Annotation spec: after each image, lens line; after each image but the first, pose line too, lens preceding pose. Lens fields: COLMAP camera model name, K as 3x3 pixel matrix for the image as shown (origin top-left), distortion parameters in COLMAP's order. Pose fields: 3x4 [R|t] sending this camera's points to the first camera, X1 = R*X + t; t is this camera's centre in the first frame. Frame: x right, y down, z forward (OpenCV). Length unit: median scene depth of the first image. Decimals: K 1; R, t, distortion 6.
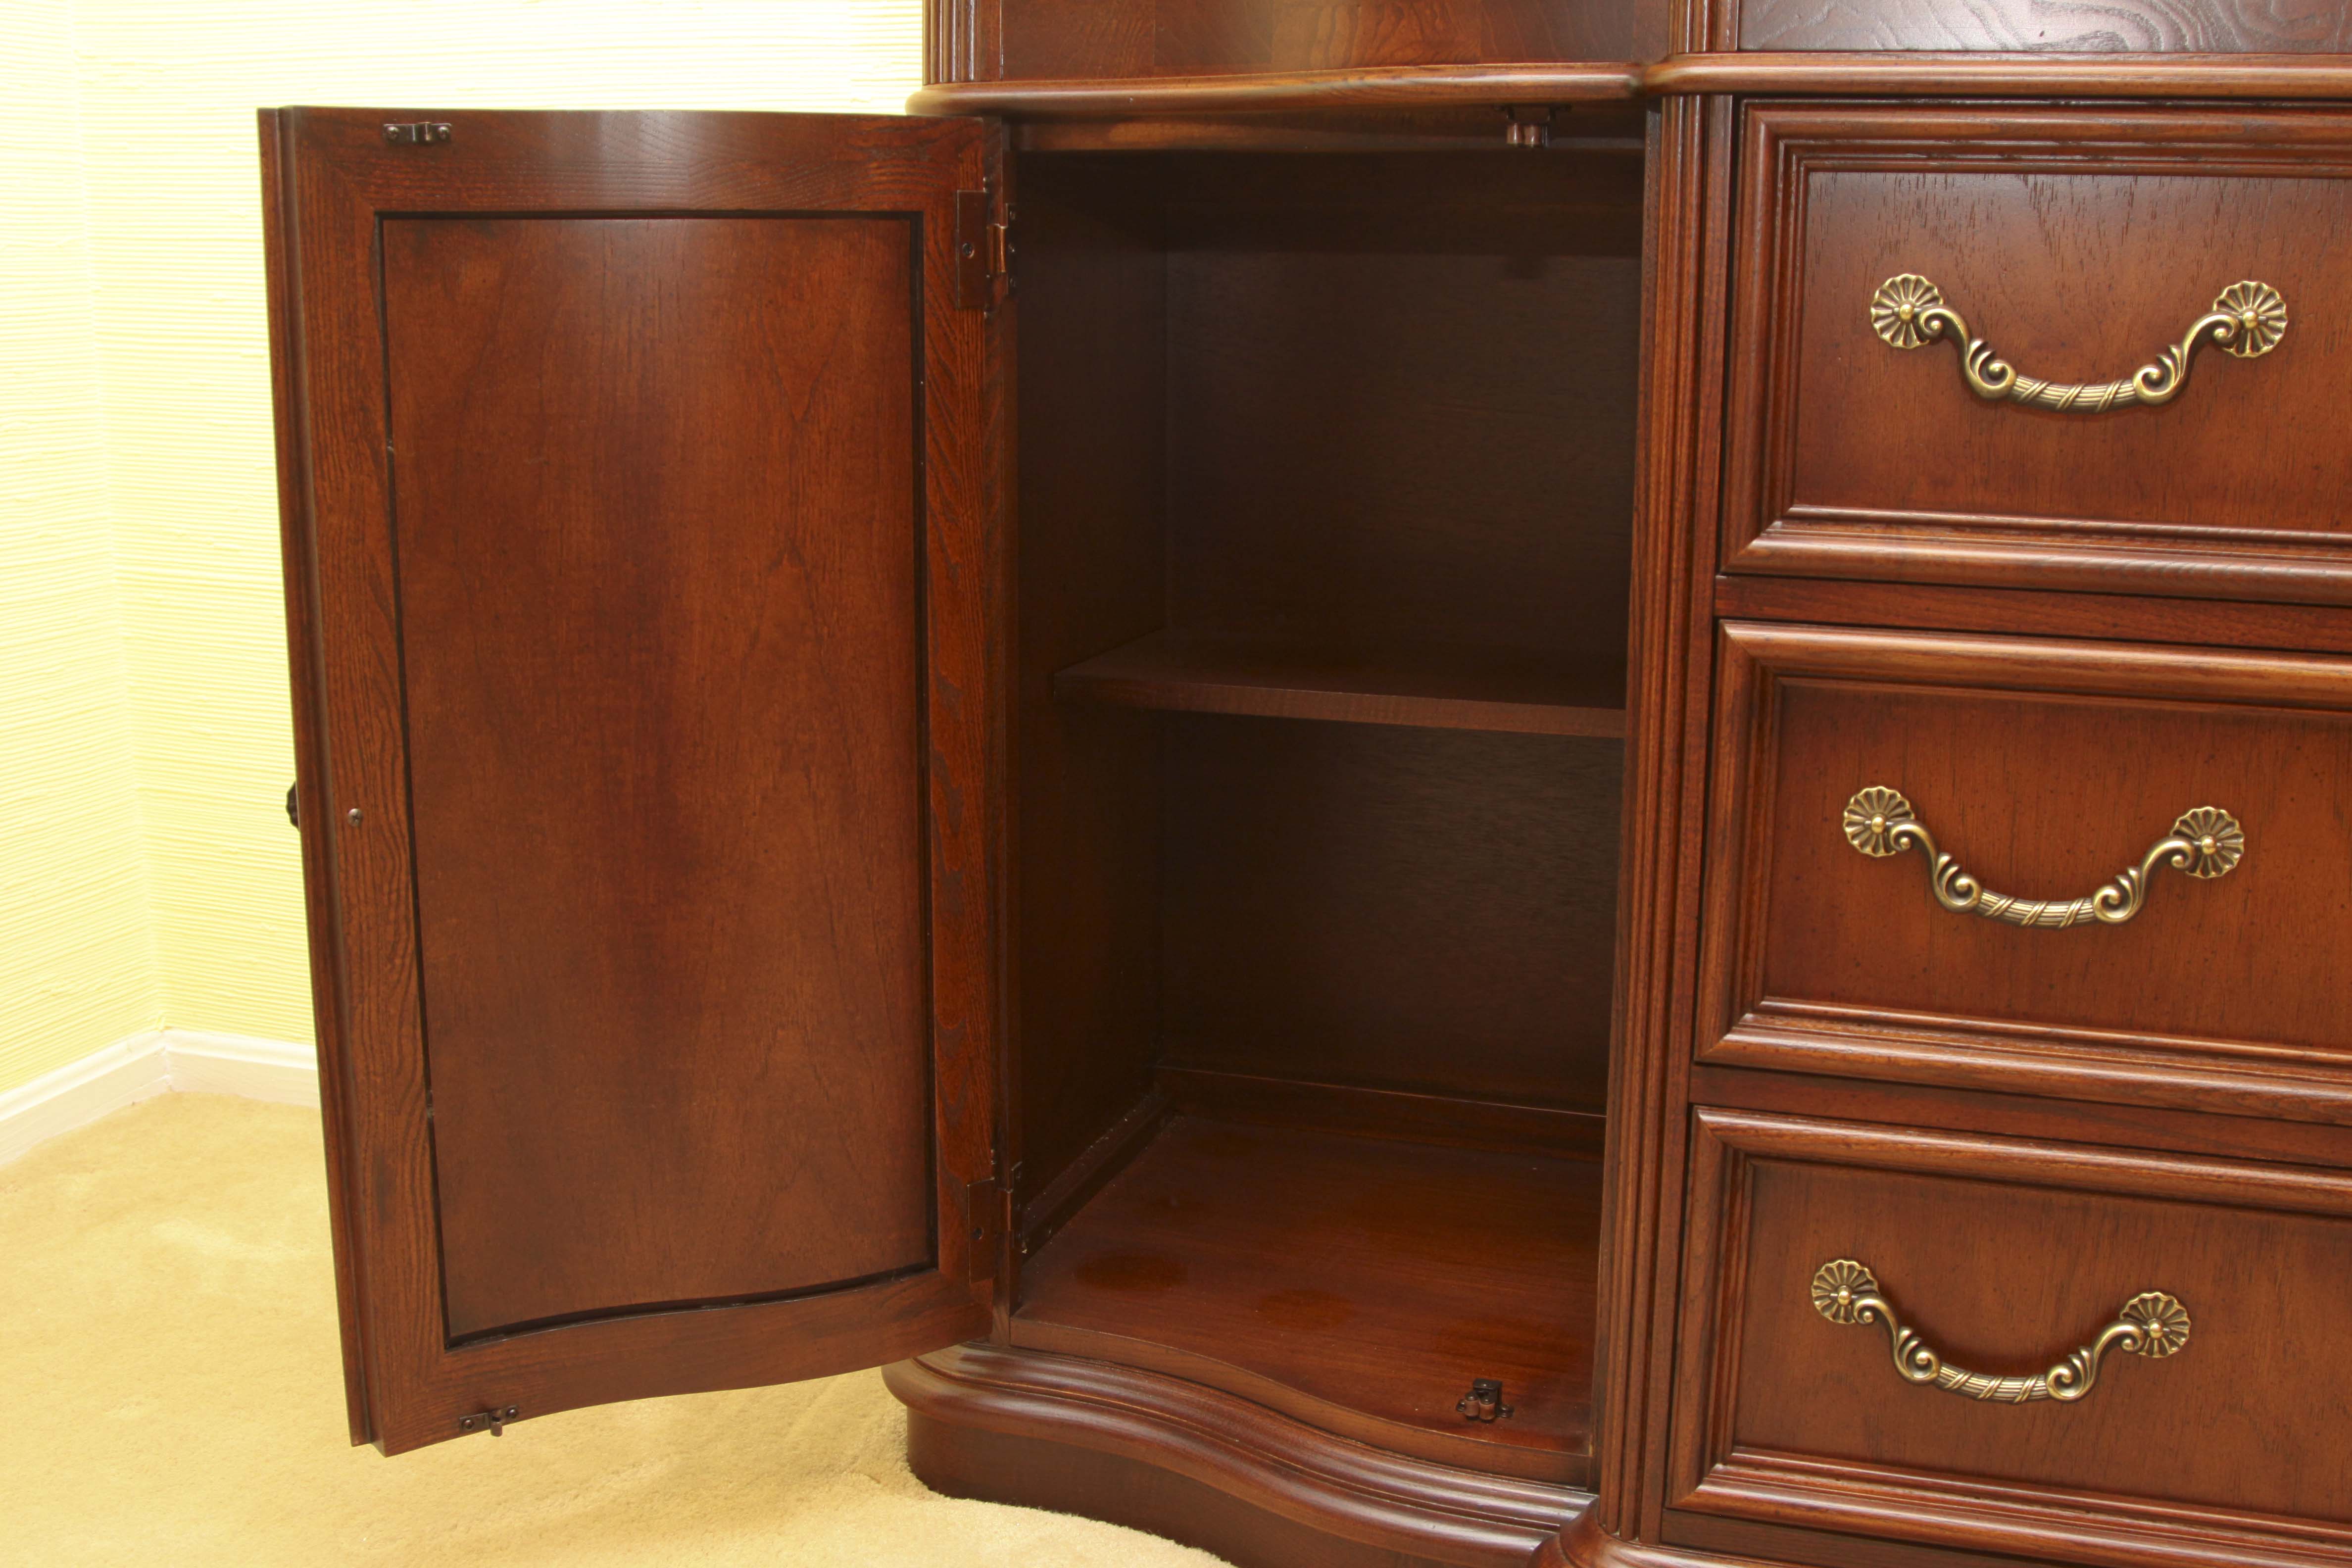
lens RADIAL K [[2516.3, 0, 1176.0], [0, 2516.3, 784.0], [0, 0, 1]] dist [-0.158379, 0.130528]
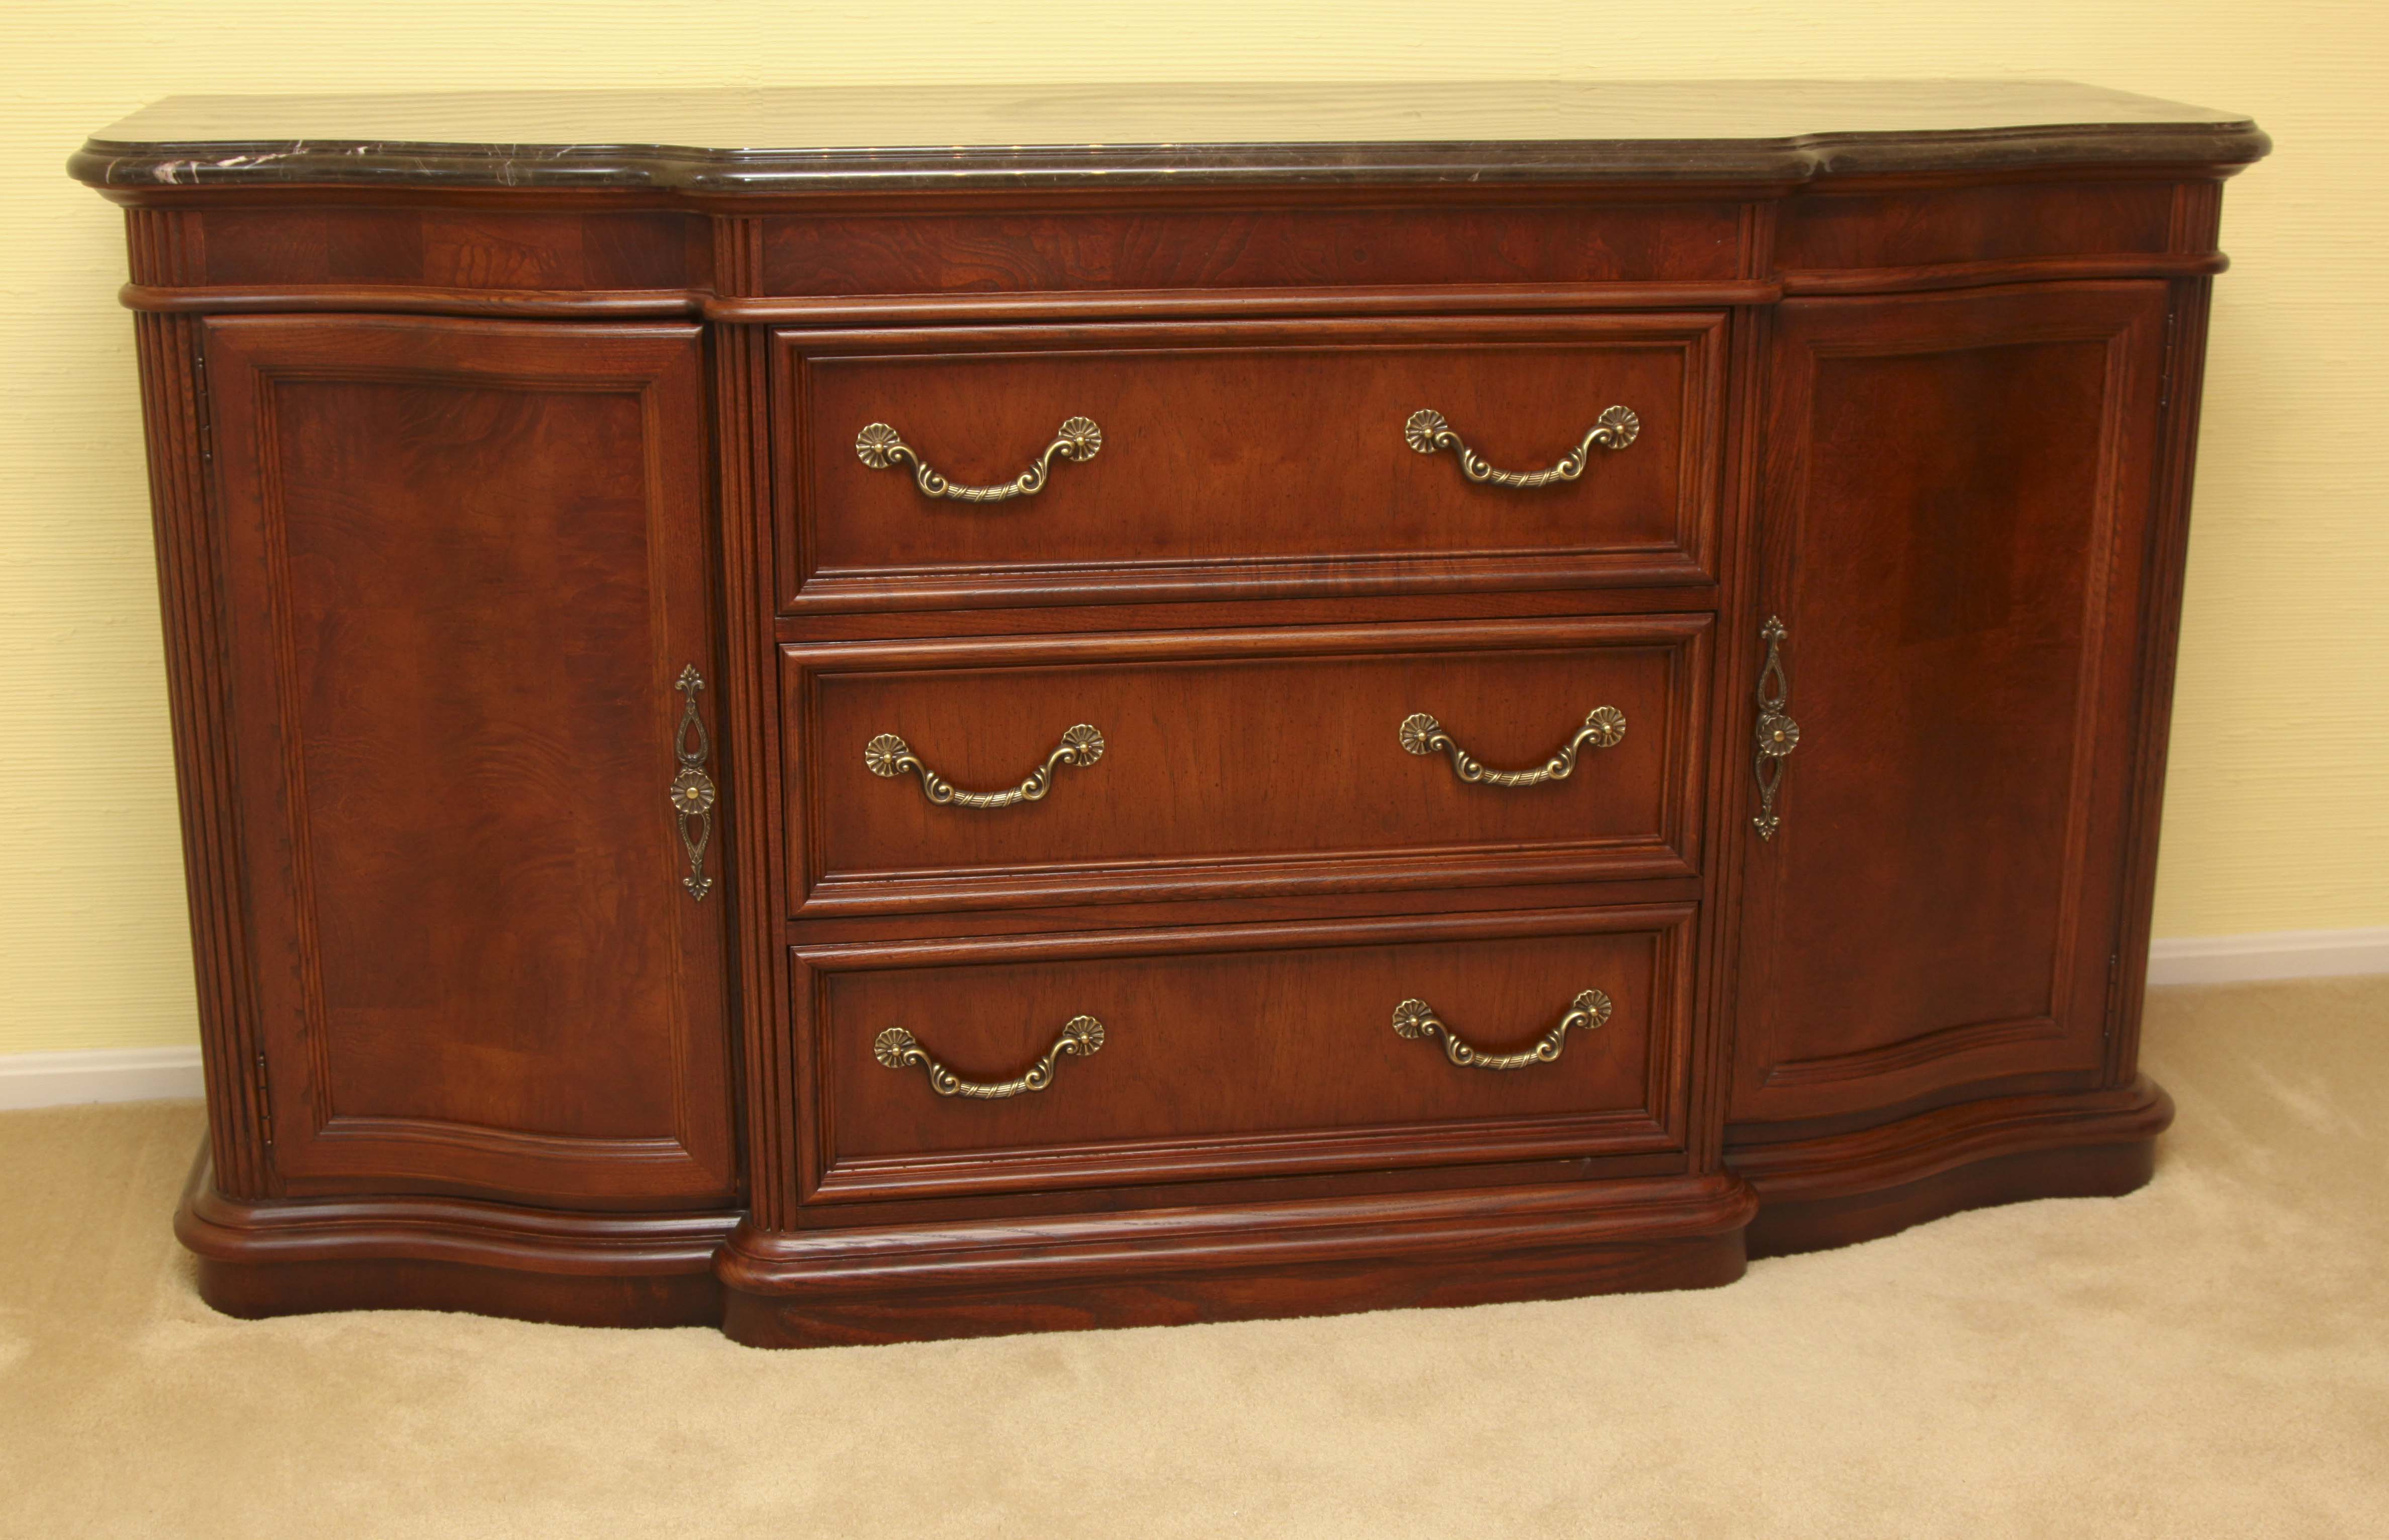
lens RADIAL K [[3093.3, 0, 1194.5], [0, 3093.3, 770.0], [0, 0, 1]] dist [-0.018786, -0.030038]
pose [[0.891550, -0.137736, 0.431471, -0.406845], [0.095054, 0.988323, 0.119087, -0.196347], [-0.442836, -0.065159, 0.894232, -0.880981]]
